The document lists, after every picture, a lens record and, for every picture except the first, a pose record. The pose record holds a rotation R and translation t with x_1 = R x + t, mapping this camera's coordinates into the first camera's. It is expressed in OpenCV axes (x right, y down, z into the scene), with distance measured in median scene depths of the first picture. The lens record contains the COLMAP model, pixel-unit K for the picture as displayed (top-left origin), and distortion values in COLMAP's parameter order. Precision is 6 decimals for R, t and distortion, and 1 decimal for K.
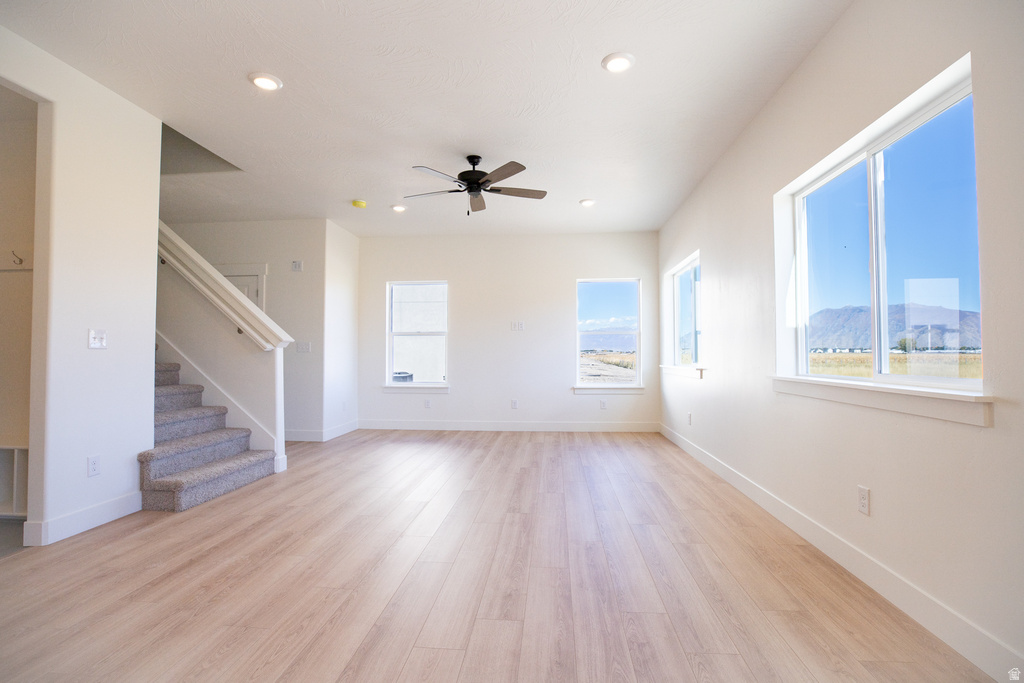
lens RADIAL K [[469.1, 0, 515.9], [0, 469.1, 342.7], [0, 0, 1]] dist [-0.028474, 0.000741]
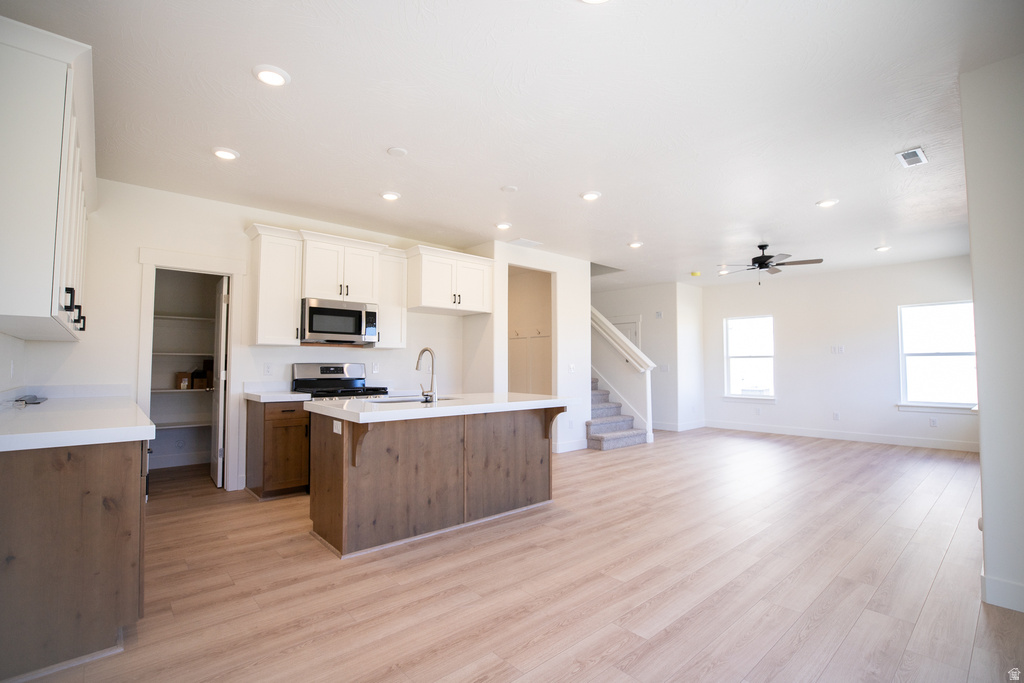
lens RADIAL K [[440.1, 0, 517.4], [0, 440.1, 350.7], [0, 0, 1]] dist [-0.023742, 0.000558]
pose [[0.714513, -0.024894, -0.699179, 0.314016], [0.017638, 0.999690, -0.017569, -0.046329], [0.699400, 0.000221, 0.714731, -0.550988]]
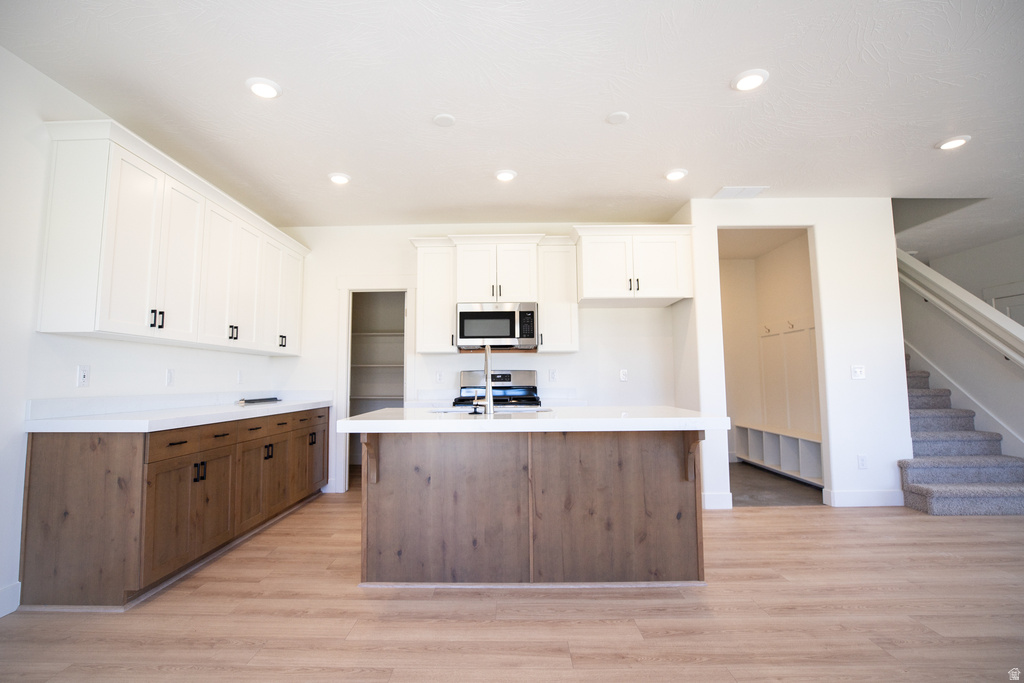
lens RADIAL K [[469.1, 0, 515.9], [0, 469.1, 342.7], [0, 0, 1]] dist [-0.028474, 0.000741]
pose [[0.078107, -0.081252, -0.993628, 0.316131], [0.035527, 0.996267, -0.078675, -0.018411], [0.996312, -0.029156, 0.080702, -0.125745]]
